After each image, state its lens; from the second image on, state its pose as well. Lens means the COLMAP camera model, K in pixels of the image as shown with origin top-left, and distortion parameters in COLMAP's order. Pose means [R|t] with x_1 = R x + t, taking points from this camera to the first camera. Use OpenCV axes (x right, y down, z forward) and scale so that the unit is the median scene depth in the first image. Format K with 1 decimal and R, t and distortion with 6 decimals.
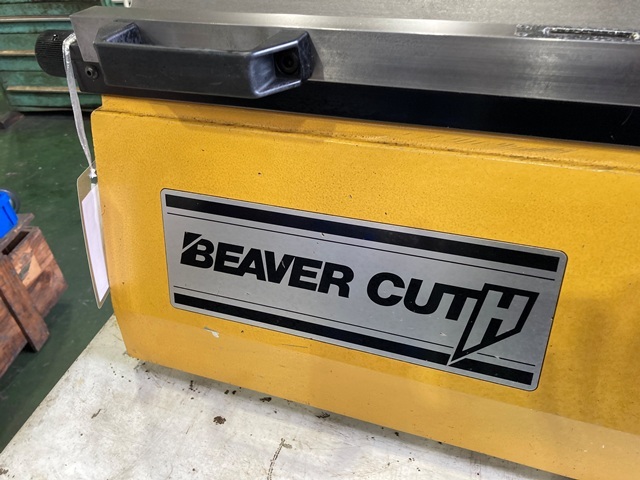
lens RADIAL K [[529.5, 0, 321.7], [0, 529.5, 245.2], [0, 0, 1]] dist [0.032537, -0.045849]
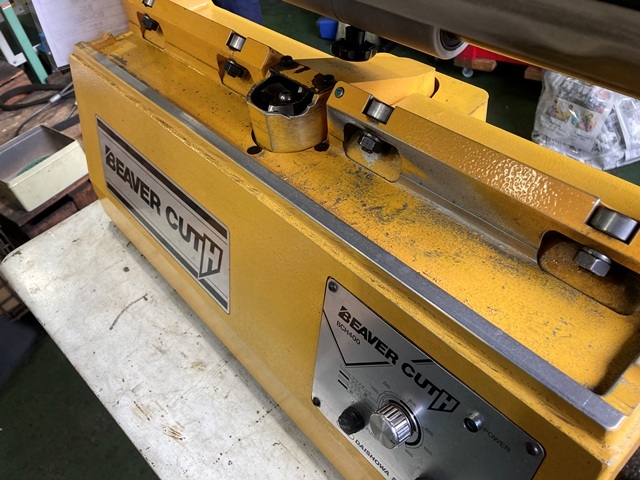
lens RADIAL K [[529.5, 0, 319.3], [0, 529.5, 234.6], [0, 0, 1]] dist [0.032537, -0.045849]
pose [[0.872083, 0.311220, -0.377641, 1.052059], [-0.240335, 0.944617, 0.223469, -0.302455], [0.426274, -0.104123, 0.898581, -0.164704]]
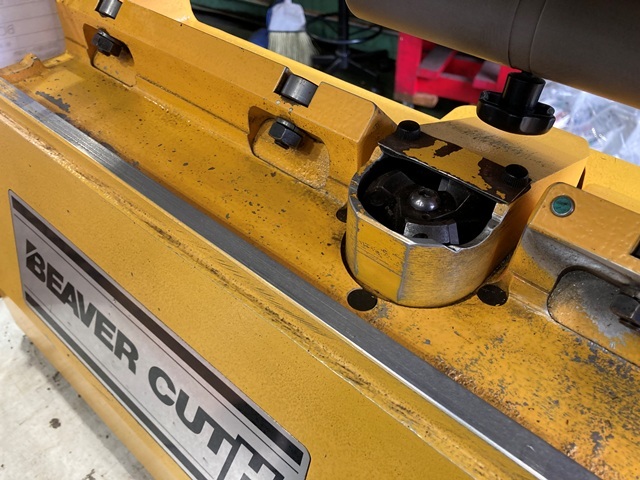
lens RADIAL K [[529.5, 0, 319.4], [0, 529.5, 239.2], [0, 0, 1]] dist [0.032537, -0.045849]
pose [[0.929005, 0.290624, -0.229101, 0.477182], [-0.261862, 0.953697, 0.147954, -0.328022], [0.261492, -0.077458, 0.962093, 0.267960]]
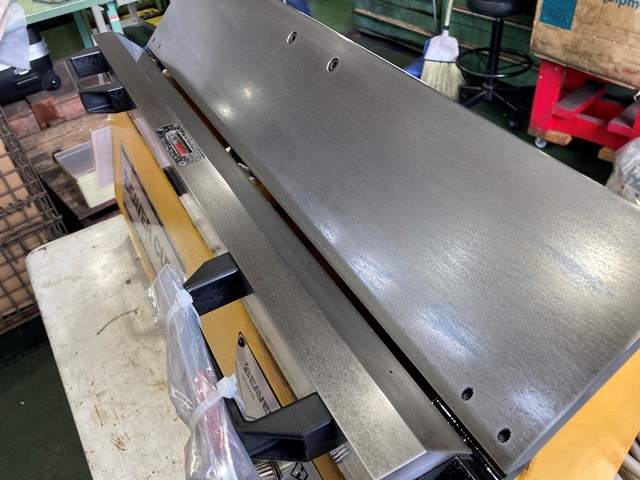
lens RADIAL K [[529.5, 0, 326.0], [0, 529.5, 240.4], [0, 0, 1]] dist [0.032537, -0.045849]
pose [[0.751747, 0.436827, -0.494023, 1.299722], [-0.382665, 0.899073, 0.212687, -0.473984], [0.537070, 0.029158, 0.843034, -0.096781]]
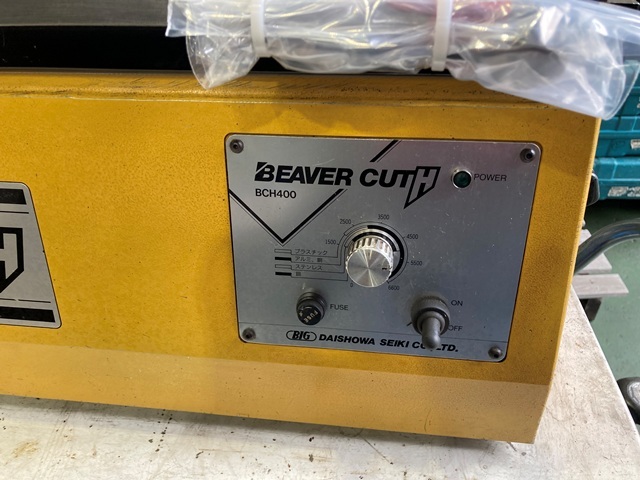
lens RADIAL K [[529.5, 0, 316.9], [0, 529.5, 245.7], [0, 0, 1]] dist [0.032537, -0.045849]
pose [[0.975681, -0.123231, 0.181275, 0.686712], [0.119674, 0.992345, 0.030471, 0.142360], [-0.183643, -0.008036, 0.982960, -0.079198]]
